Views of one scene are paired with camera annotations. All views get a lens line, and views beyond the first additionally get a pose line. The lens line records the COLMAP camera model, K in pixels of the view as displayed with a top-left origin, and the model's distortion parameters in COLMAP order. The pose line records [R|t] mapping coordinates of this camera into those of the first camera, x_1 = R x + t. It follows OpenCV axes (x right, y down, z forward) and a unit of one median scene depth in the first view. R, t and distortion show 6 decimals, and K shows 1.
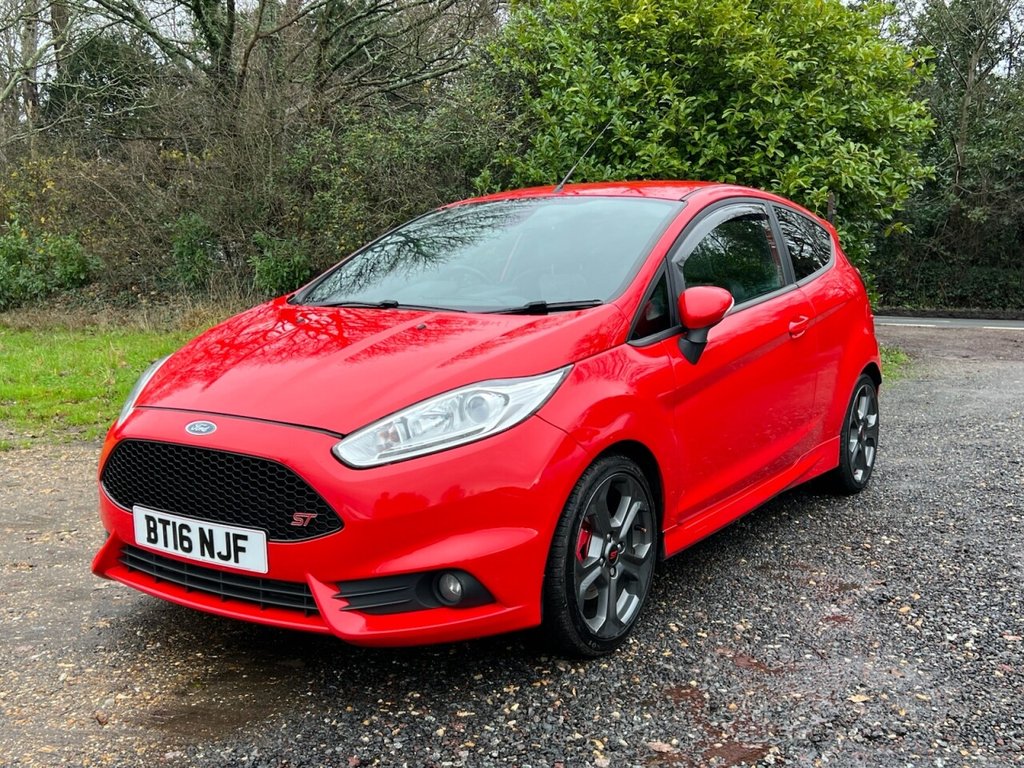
lens RADIAL K [[1080.9, 0, 513.4], [0, 1080.9, 389.6], [0, 0, 1]] dist [0.131528, -0.306821]
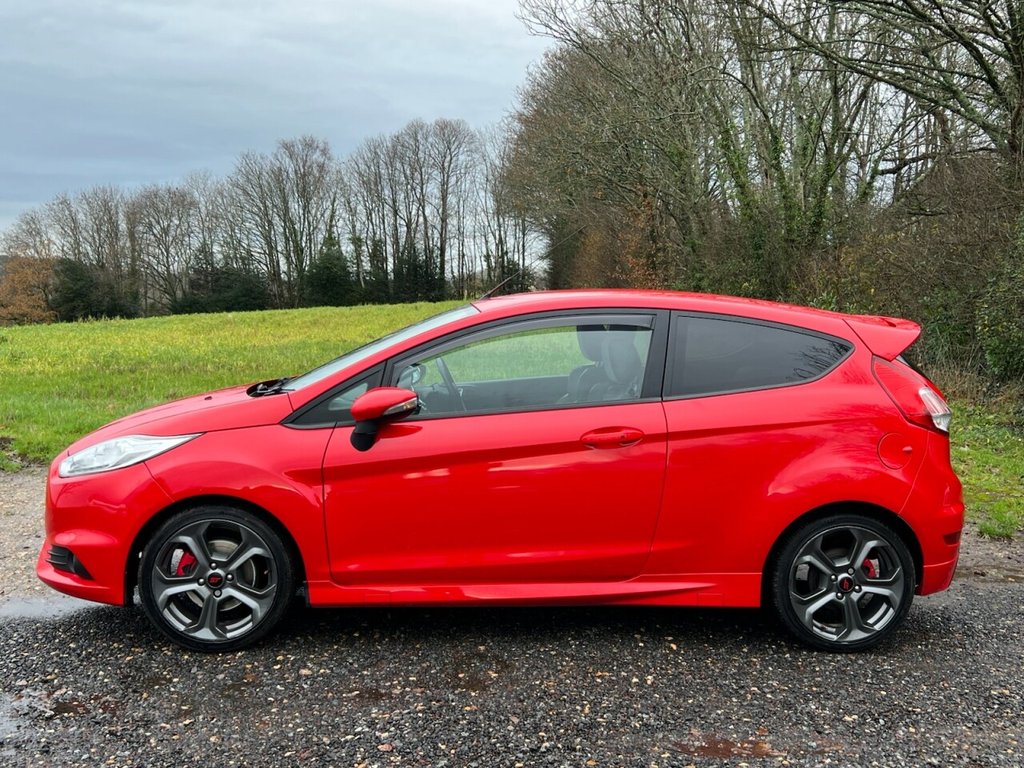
lens RADIAL K [[1093.1, 0, 520.5], [0, 1093.1, 393.8], [0, 0, 1]] dist [0.124673, -0.267424]
pose [[0.606381, 0.087101, -0.790389, 0.395977], [-0.128139, 0.991696, 0.010978, -0.039594], [0.784782, 0.094622, 0.612506, 0.128478]]
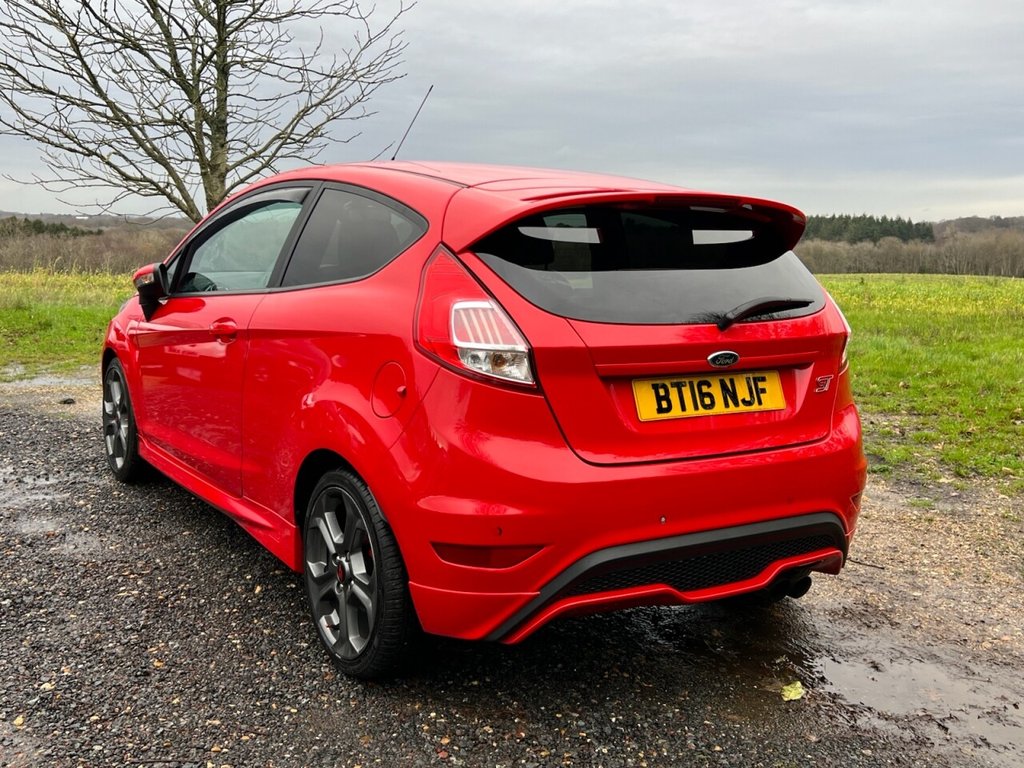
lens RADIAL K [[1093.1, 0, 520.5], [0, 1093.1, 393.8], [0, 0, 1]] dist [0.124673, -0.267424]
pose [[-0.407435, 0.133301, -0.903453, 0.380934], [-0.148125, 0.966543, 0.209411, -0.090326], [0.901141, 0.219146, -0.374059, 0.617230]]
